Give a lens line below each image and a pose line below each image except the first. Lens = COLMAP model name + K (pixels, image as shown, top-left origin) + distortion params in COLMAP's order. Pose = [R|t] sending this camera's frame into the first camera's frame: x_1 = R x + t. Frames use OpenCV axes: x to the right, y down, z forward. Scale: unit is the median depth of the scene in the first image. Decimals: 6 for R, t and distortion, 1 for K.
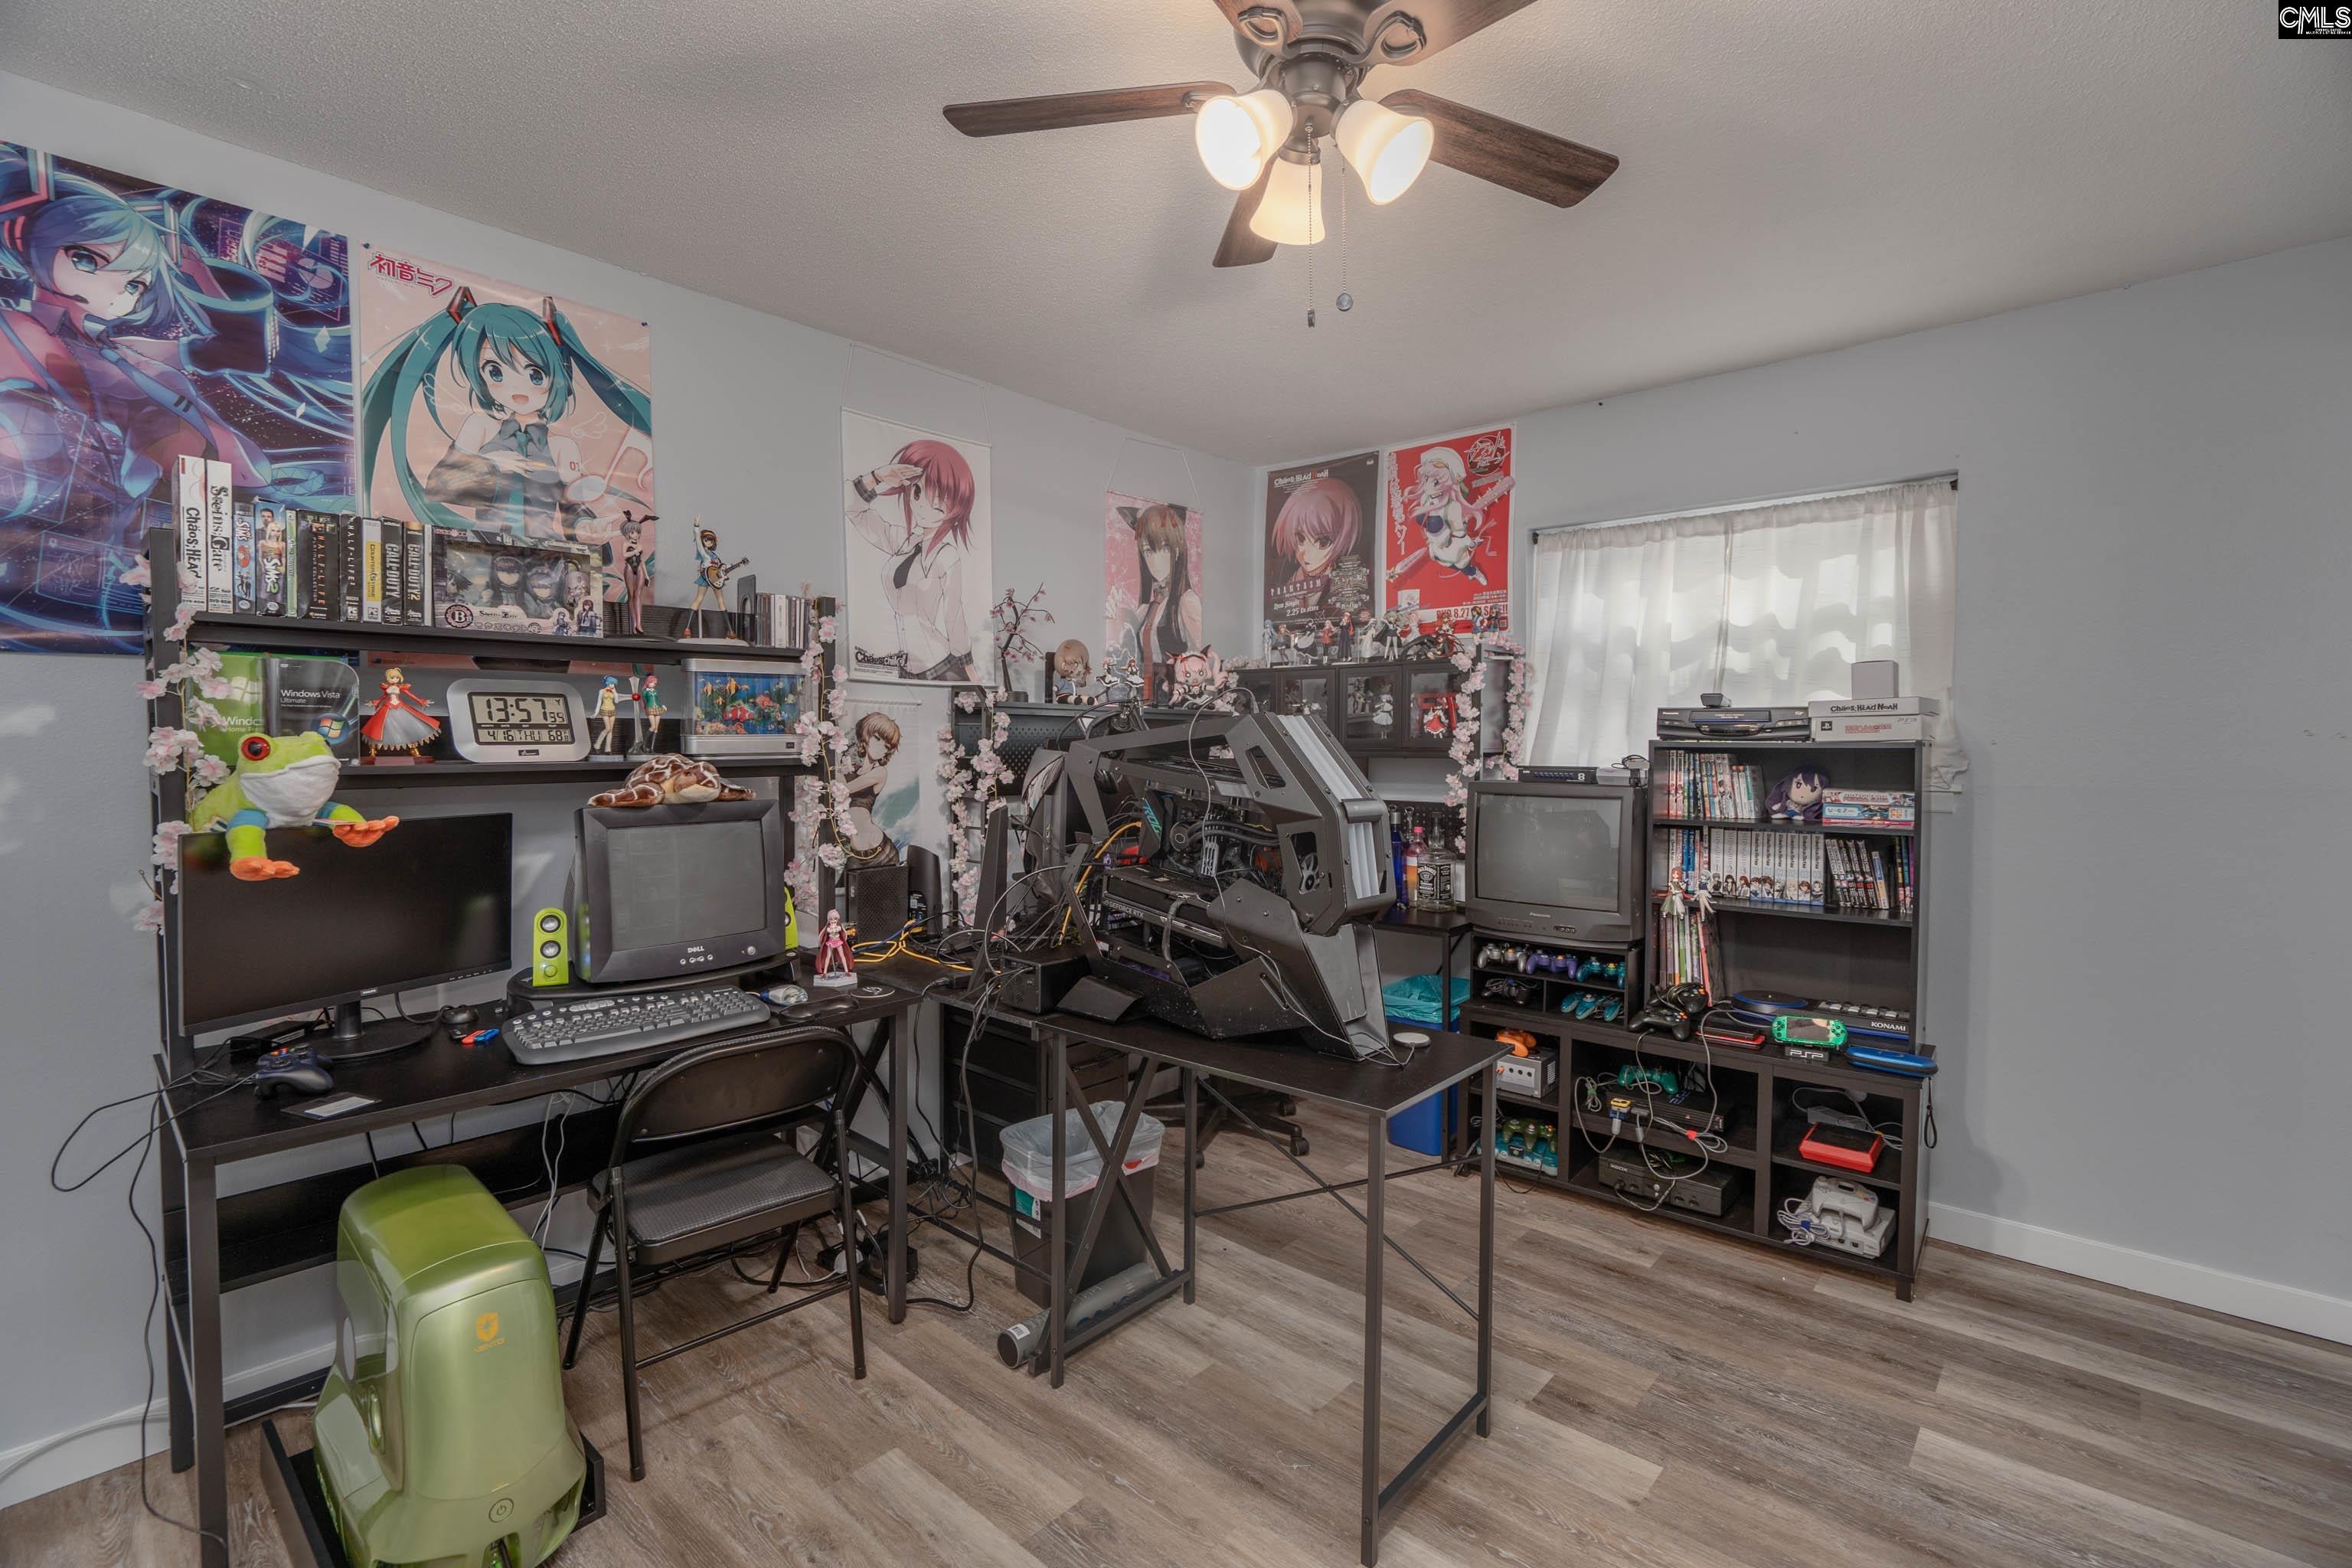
lens RADIAL K [[1050.2, 0, 1169.9], [0, 1050.2, 773.6], [0, 0, 1]] dist [-0.005721, 0.003117]
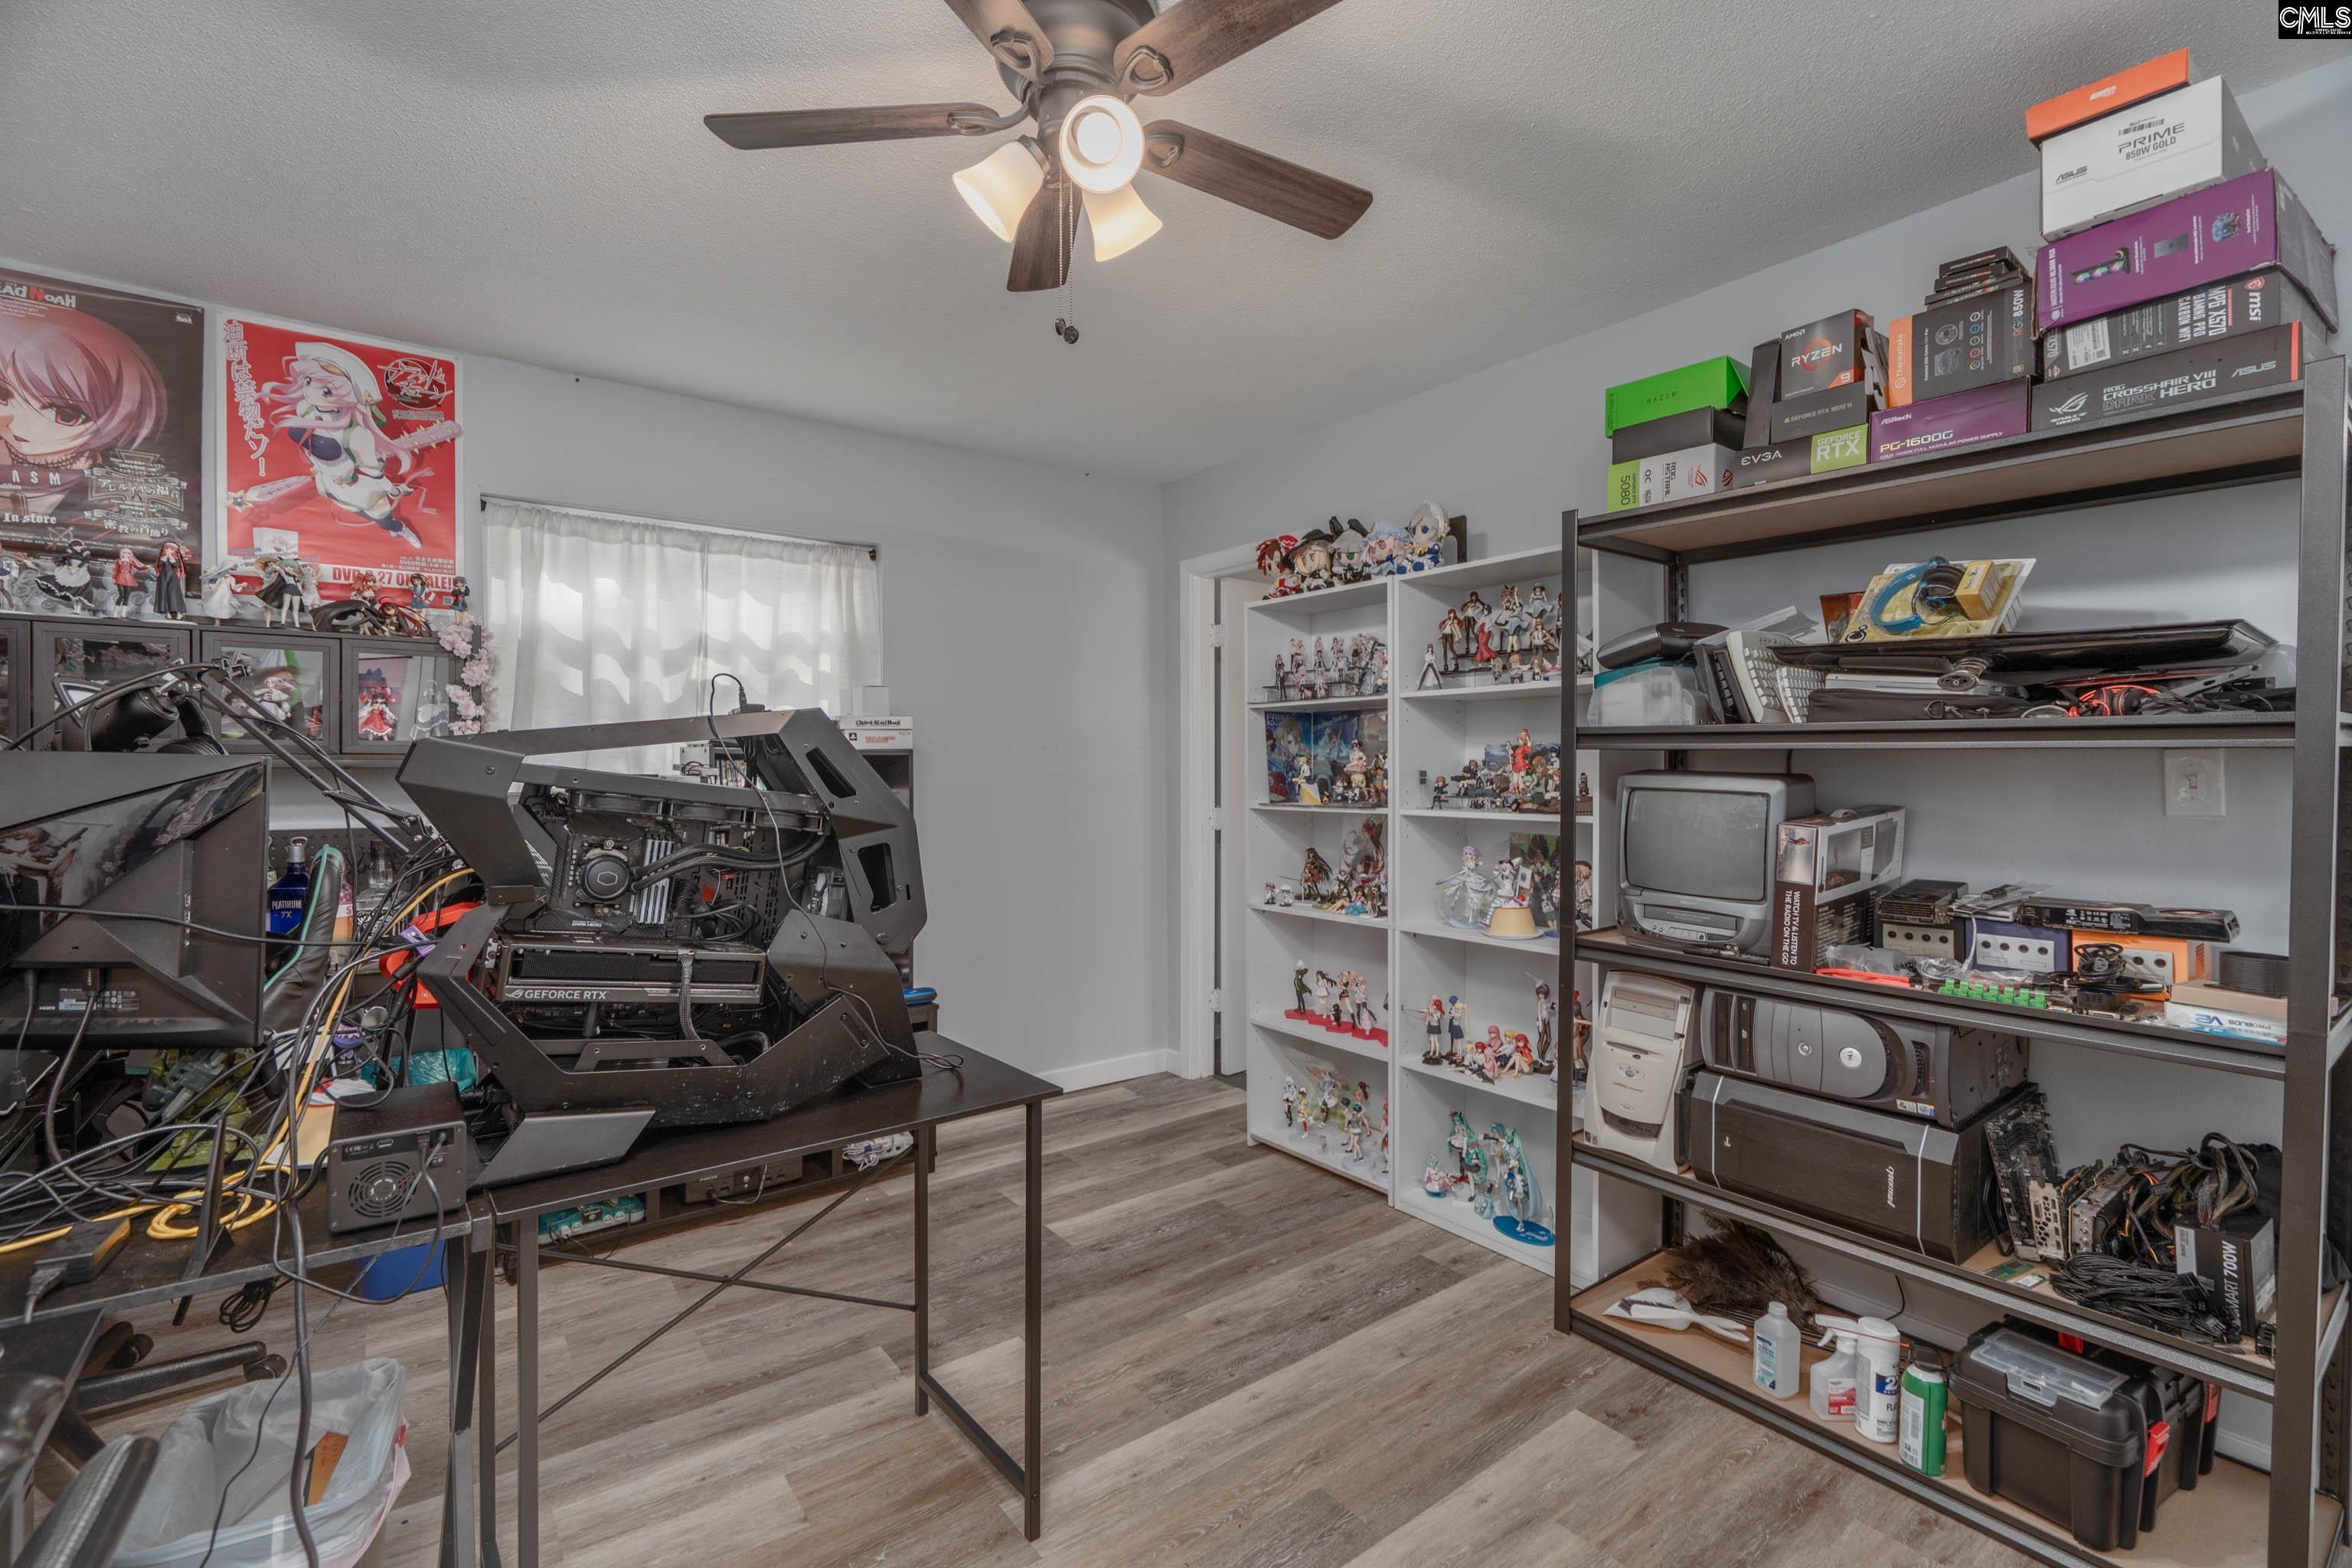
lens RADIAL K [[1050.2, 0, 1167.4], [0, 1050.2, 783.6], [0, 0, 1]] dist [-0.005721, 0.003117]
pose [[0.193542, -0.023670, 0.980806, -0.473831], [0.026727, 0.999465, 0.018846, -0.004418], [-0.980728, 0.022567, 0.194071, 0.390437]]
